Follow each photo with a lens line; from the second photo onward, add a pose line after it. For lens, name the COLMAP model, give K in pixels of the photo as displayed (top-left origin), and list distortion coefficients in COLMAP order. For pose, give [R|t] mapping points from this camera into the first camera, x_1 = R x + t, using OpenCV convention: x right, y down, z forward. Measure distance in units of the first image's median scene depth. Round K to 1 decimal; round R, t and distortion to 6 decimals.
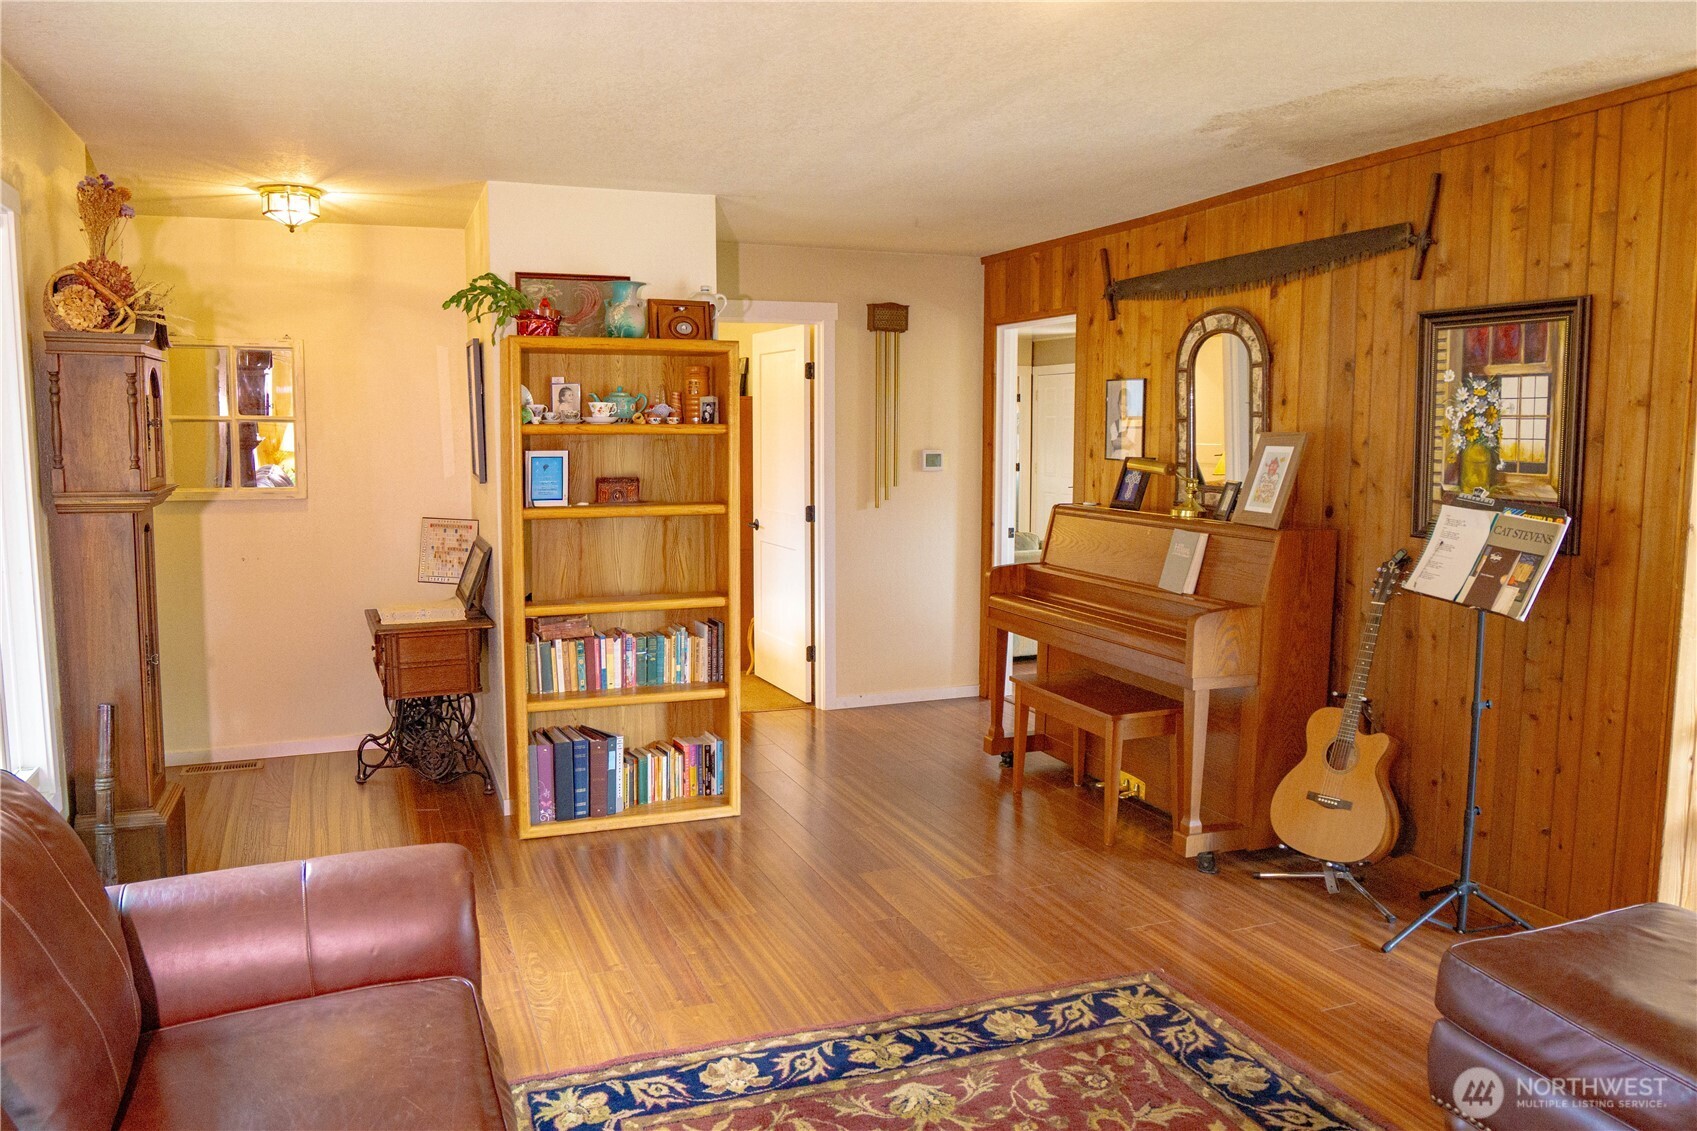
lens RADIAL K [[1218.2, 0, 838.7], [0, 1218.2, 562.5], [0, 0, 1]] dist [-0.076692, 0.043936]
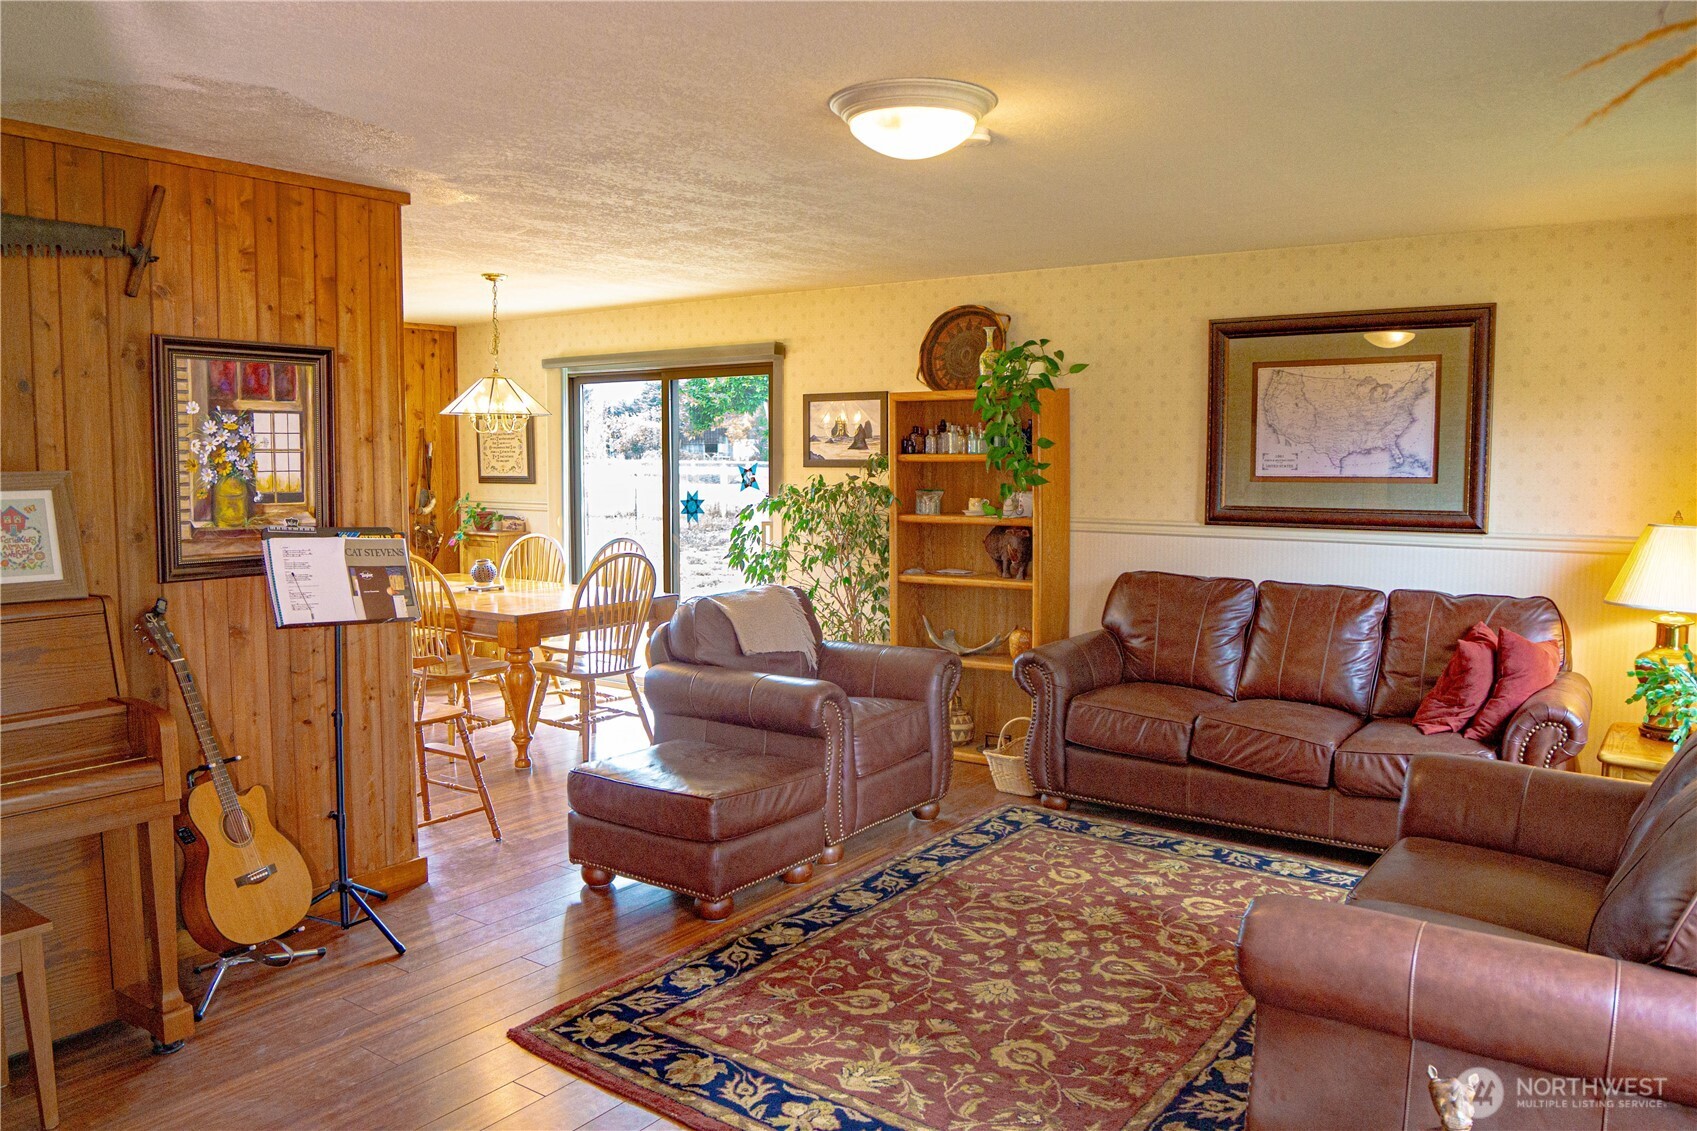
lens RADIAL K [[1218.2, 0, 838.7], [0, 1218.2, 562.5], [0, 0, 1]] dist [-0.076692, 0.043936]
pose [[-0.536053, -0.074820, 0.840862, -0.605316], [0.095784, 0.984241, 0.148641, -0.133778], [-0.838733, 0.160221, -0.520439, 1.142373]]
